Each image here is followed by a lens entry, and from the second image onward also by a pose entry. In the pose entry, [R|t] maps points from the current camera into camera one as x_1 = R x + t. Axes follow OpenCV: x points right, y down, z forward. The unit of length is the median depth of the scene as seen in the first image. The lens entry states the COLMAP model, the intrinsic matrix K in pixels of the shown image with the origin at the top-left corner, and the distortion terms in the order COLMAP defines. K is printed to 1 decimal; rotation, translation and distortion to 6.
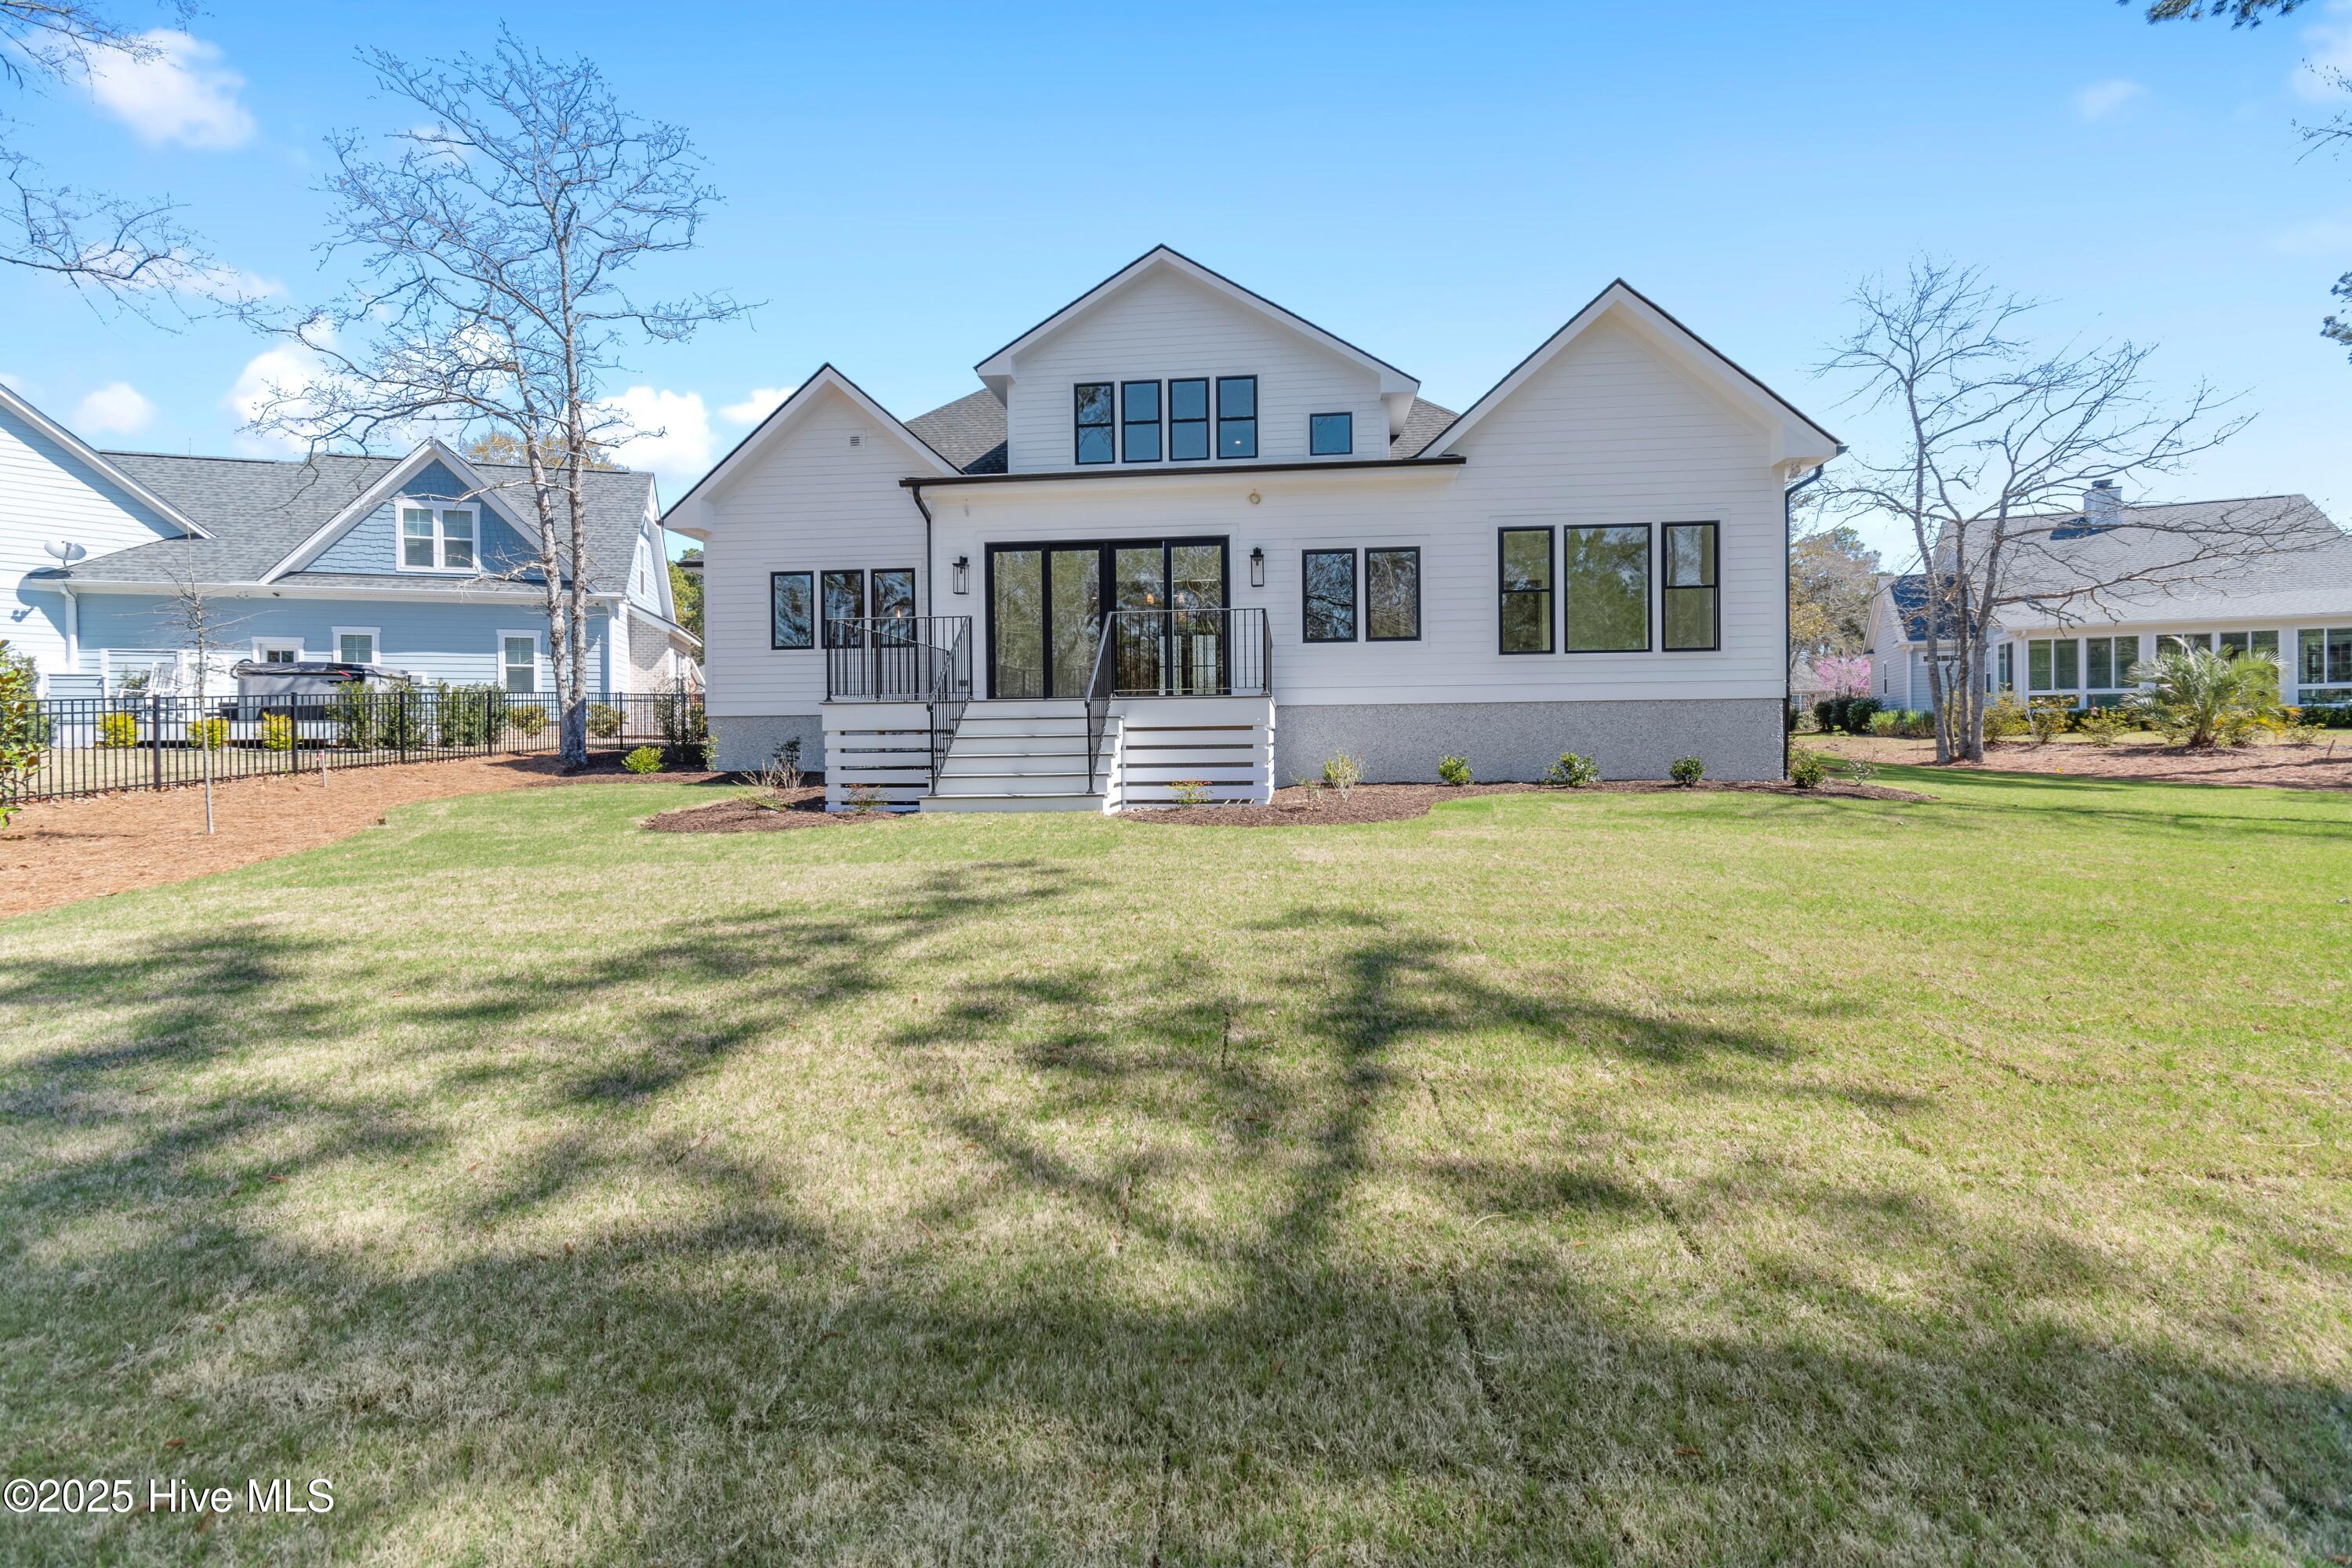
lens RADIAL K [[1044.3, 0, 1174.3], [0, 1044.3, 762.7], [0, 0, 1]] dist [0.000625, -0.000842]
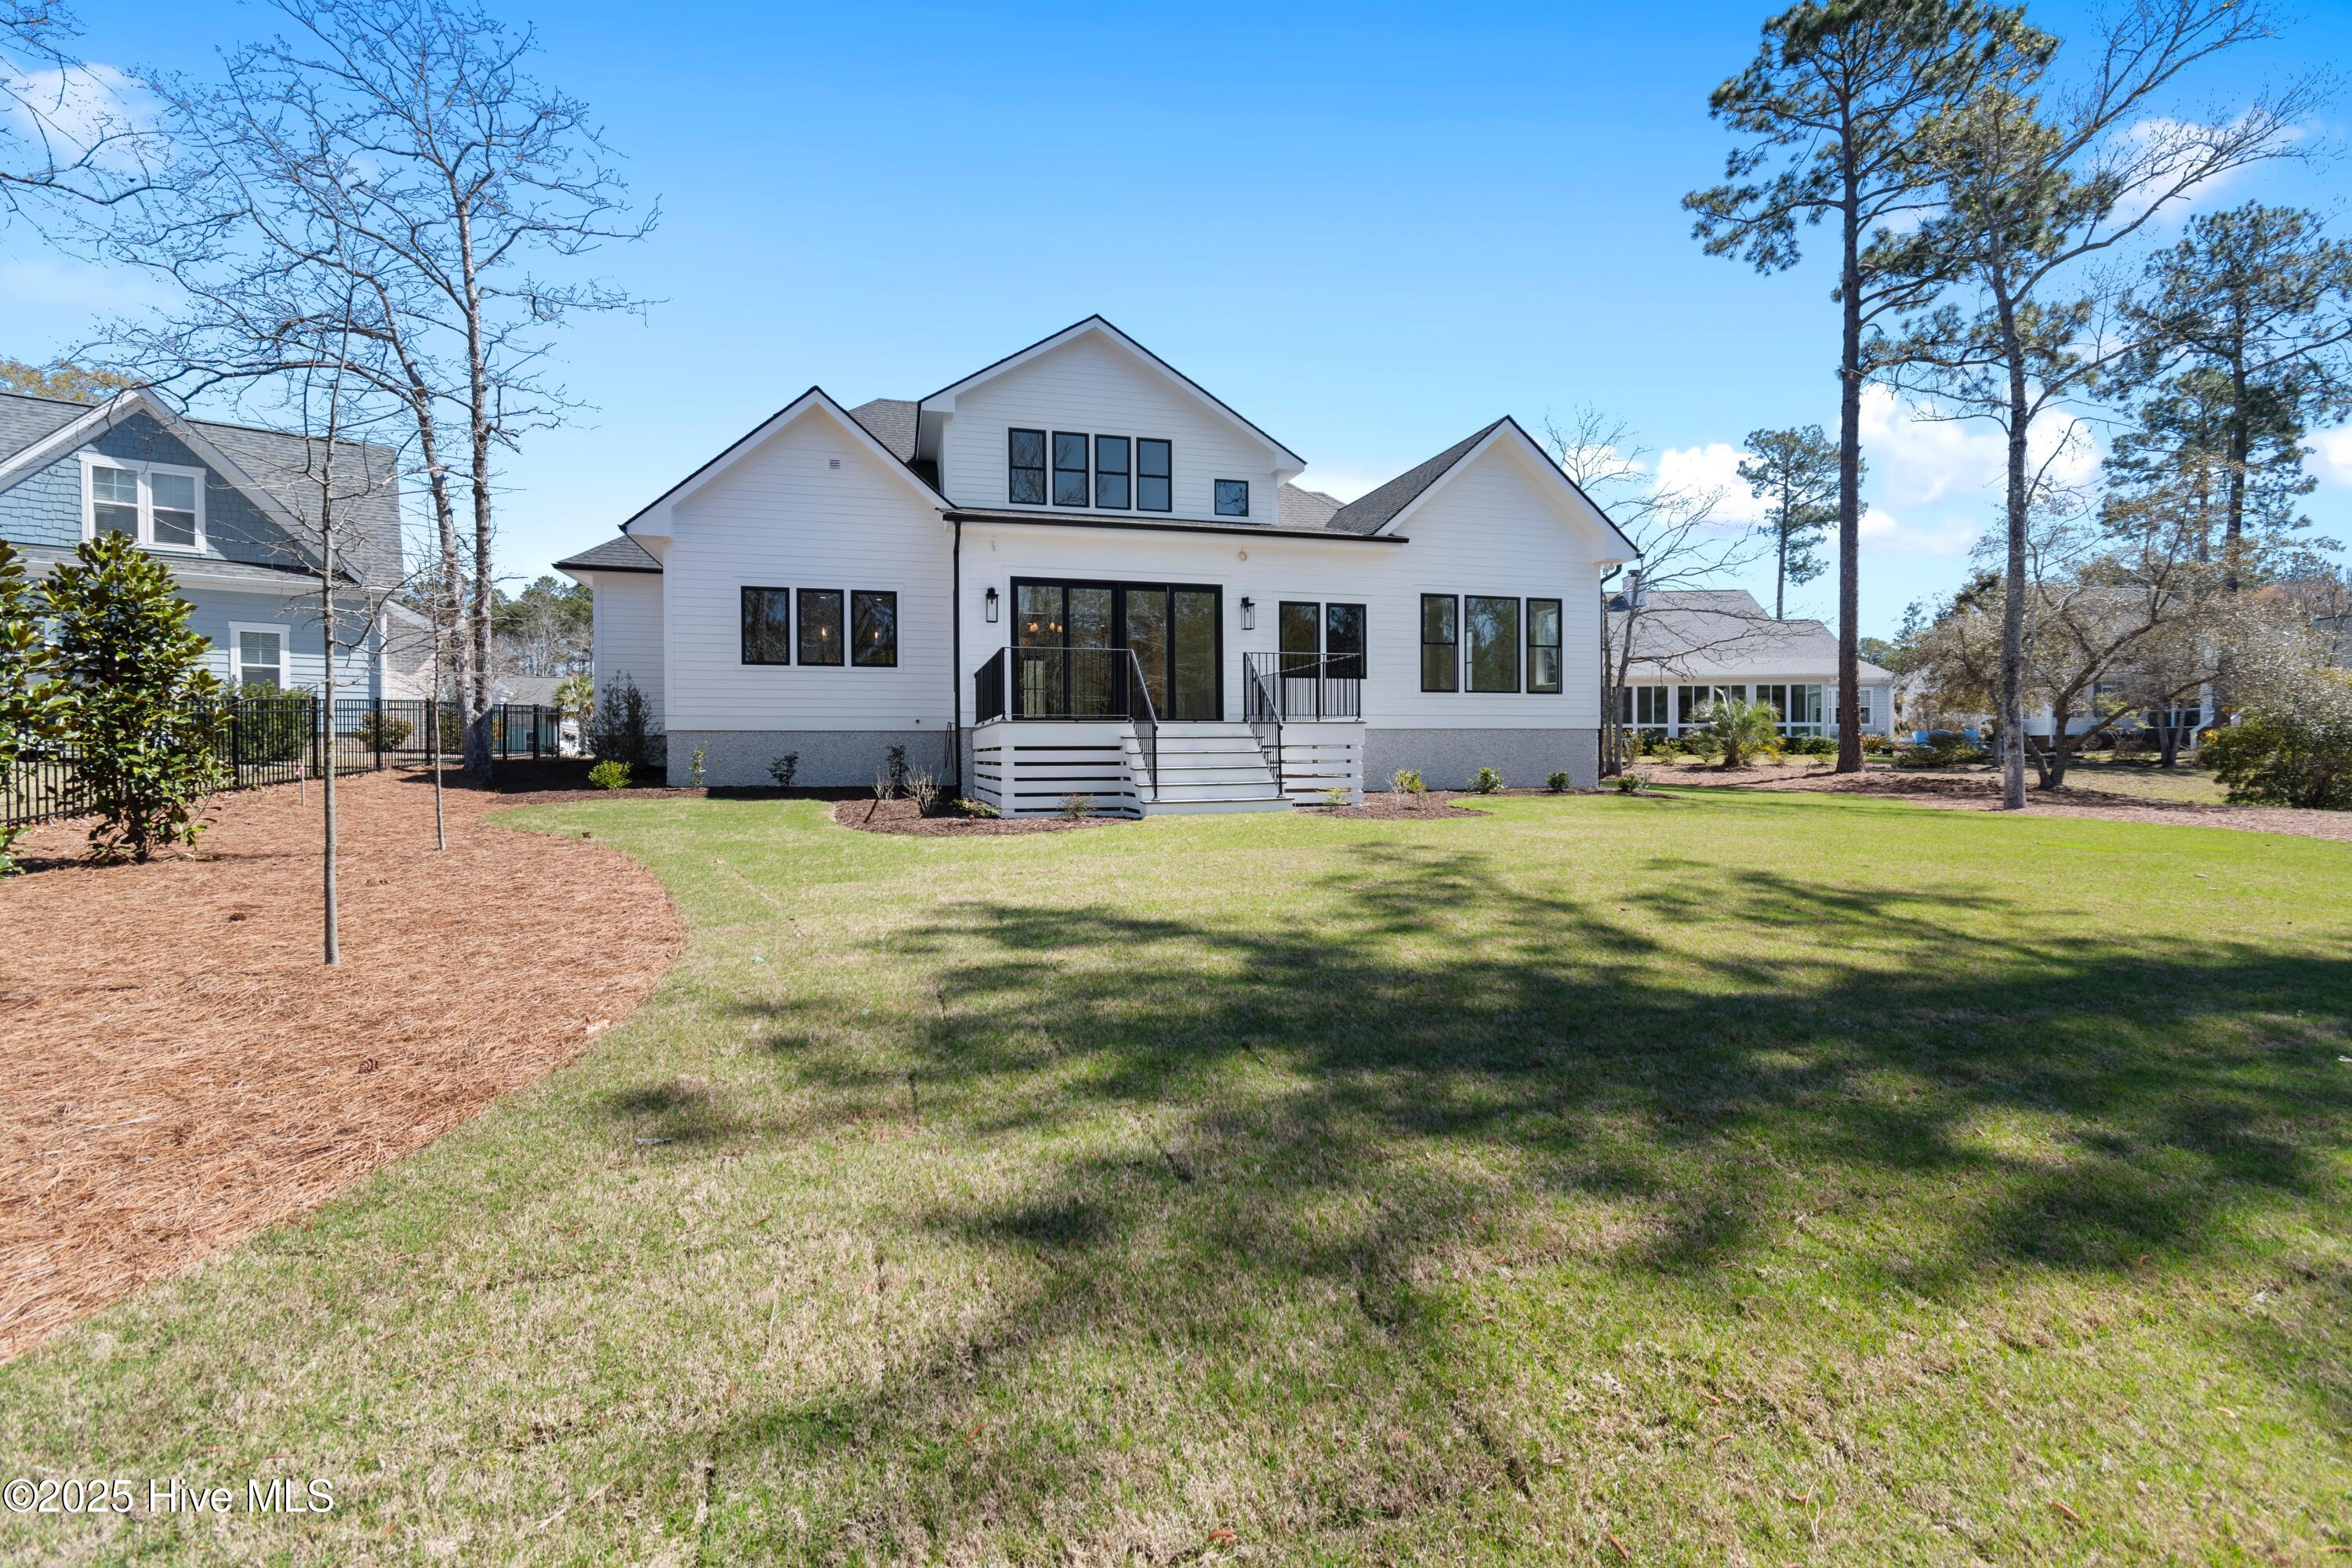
lens RADIAL K [[1035.9, 0, 1176.0], [0, 1035.9, 784.0], [0, 0, 1]] dist [-0.000247, -0.000562]
pose [[0.930896, -0.004625, 0.365255, -0.337869], [0.003879, 0.999989, 0.002778, 0.004328], [-0.365264, -0.001170, 0.930903, -0.065566]]
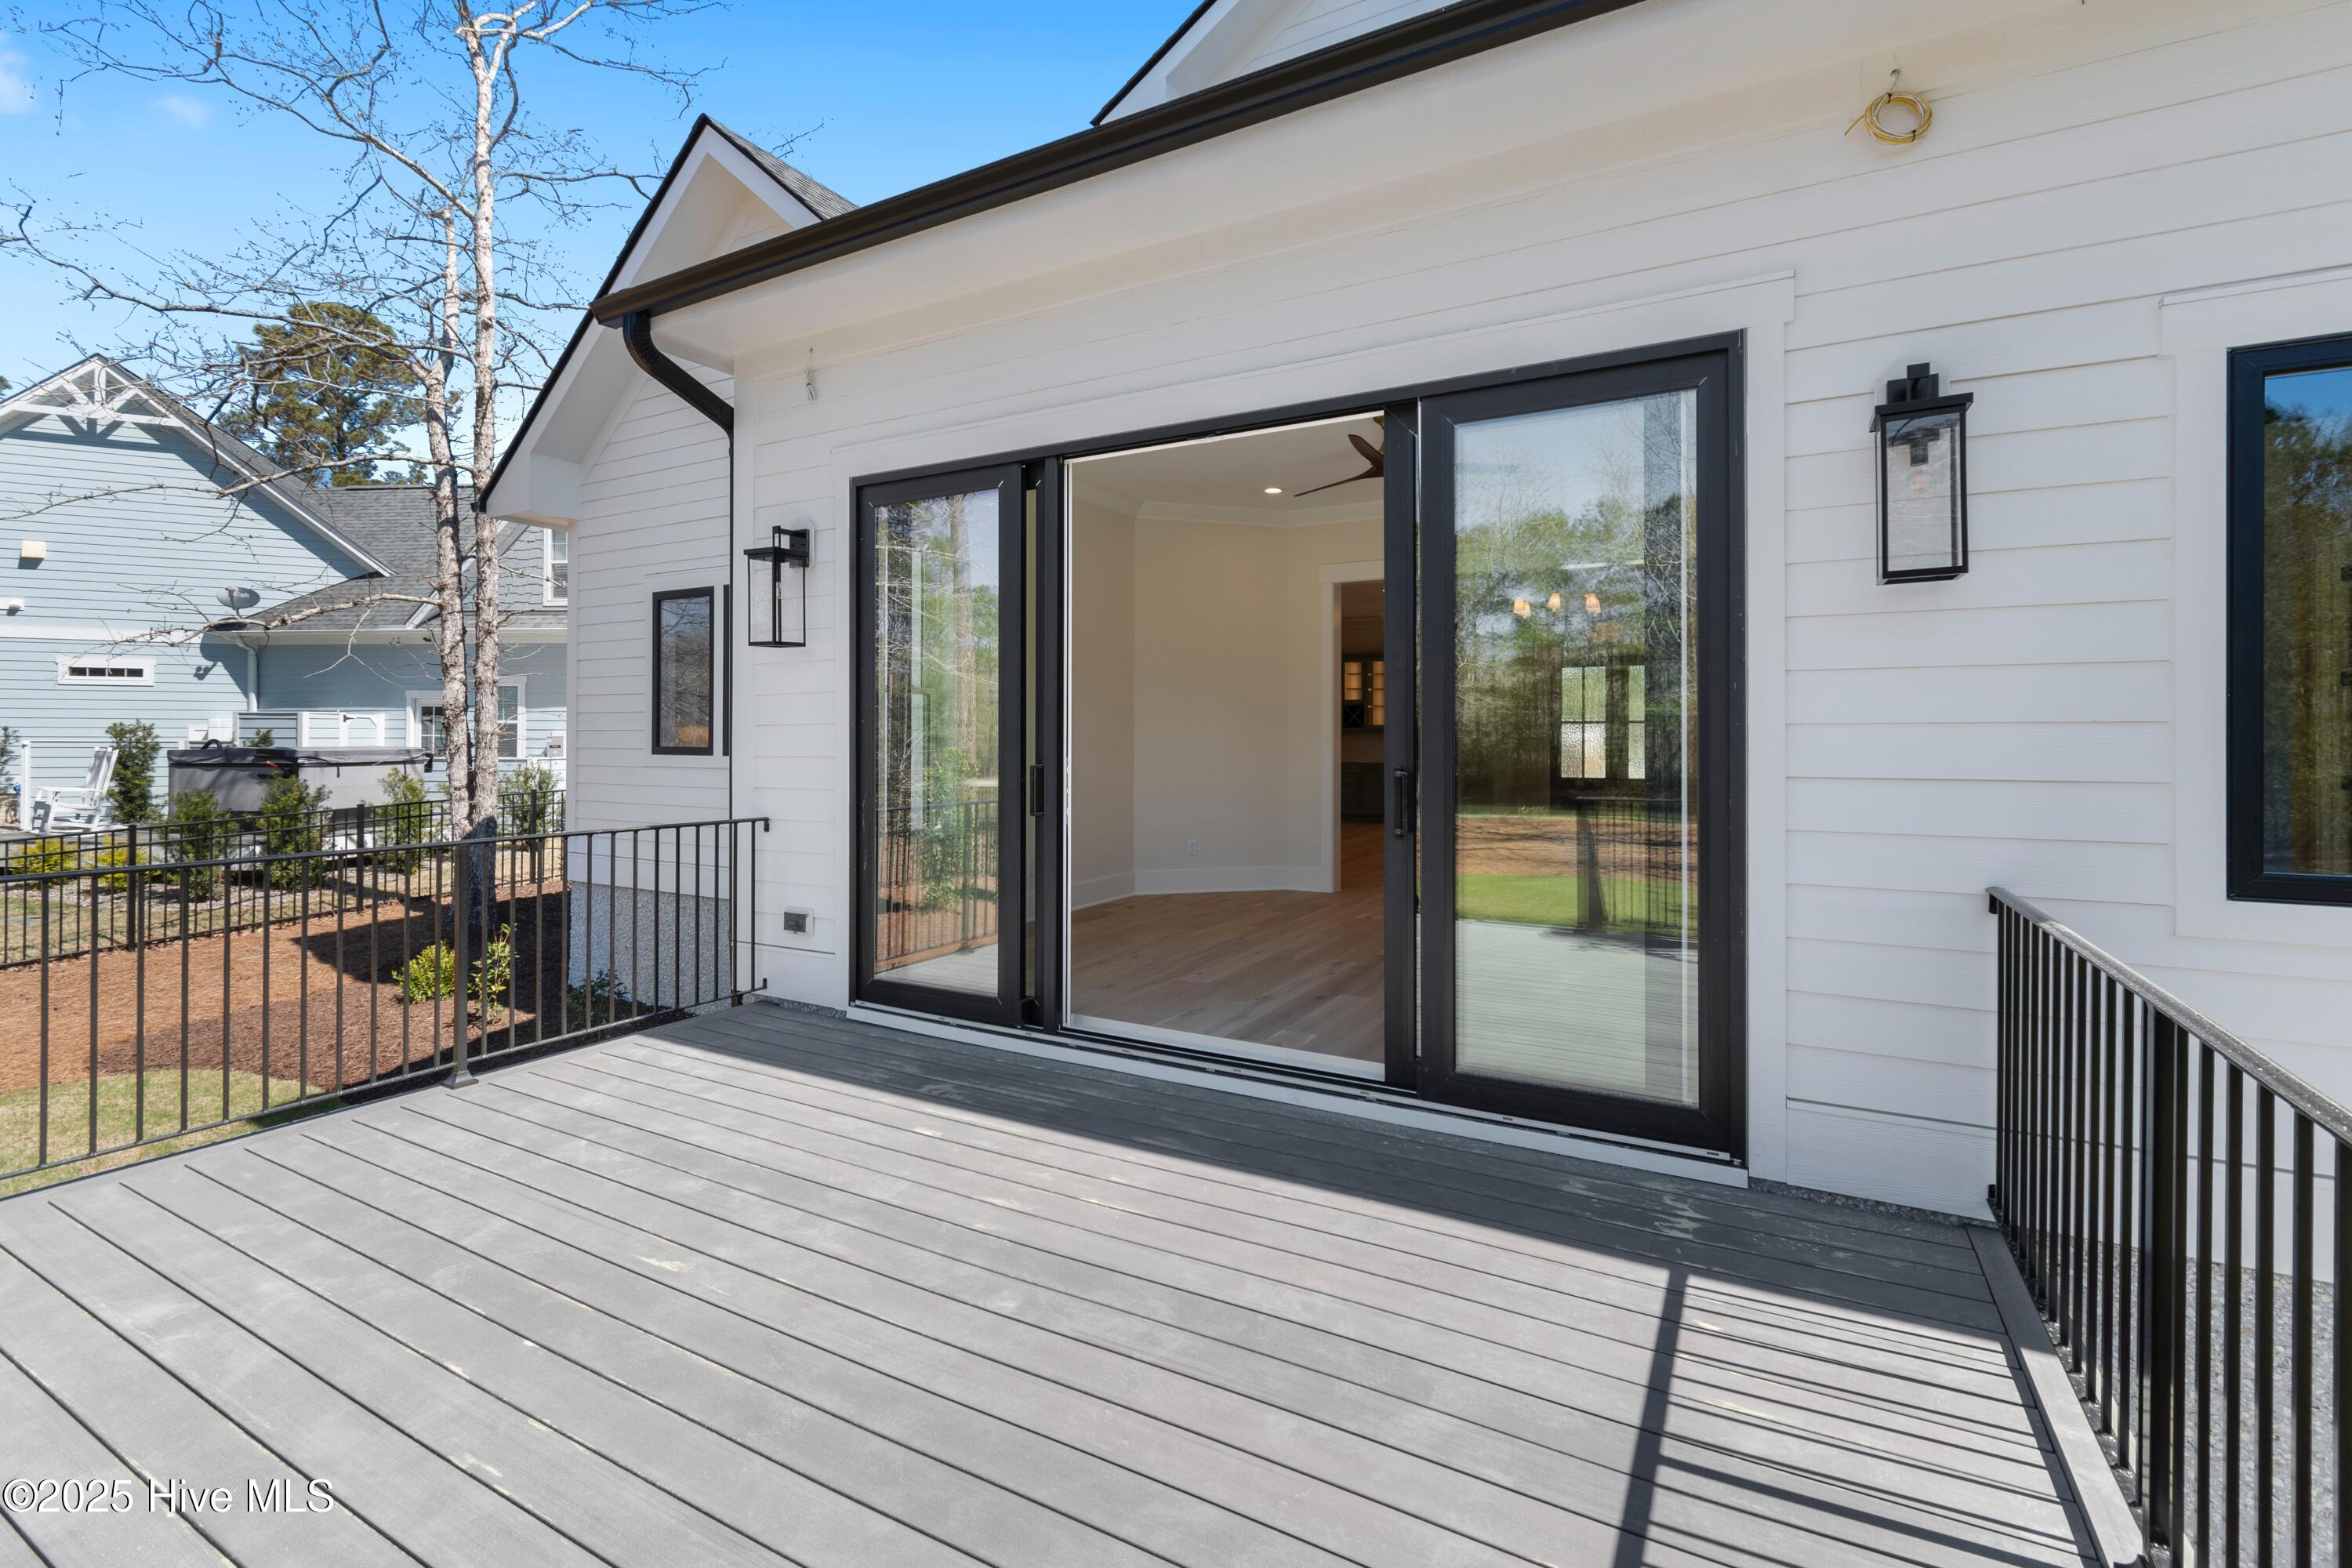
lens RADIAL K [[1044.3, 0, 1174.3], [0, 1044.3, 762.7], [0, 0, 1]] dist [0.000625, -0.000842]
pose [[0.922176, 0.019549, -0.386276, 0.023125], [-0.017925, 0.999809, 0.007805, -0.104567], [0.386355, -0.000273, 0.922350, 0.602929]]
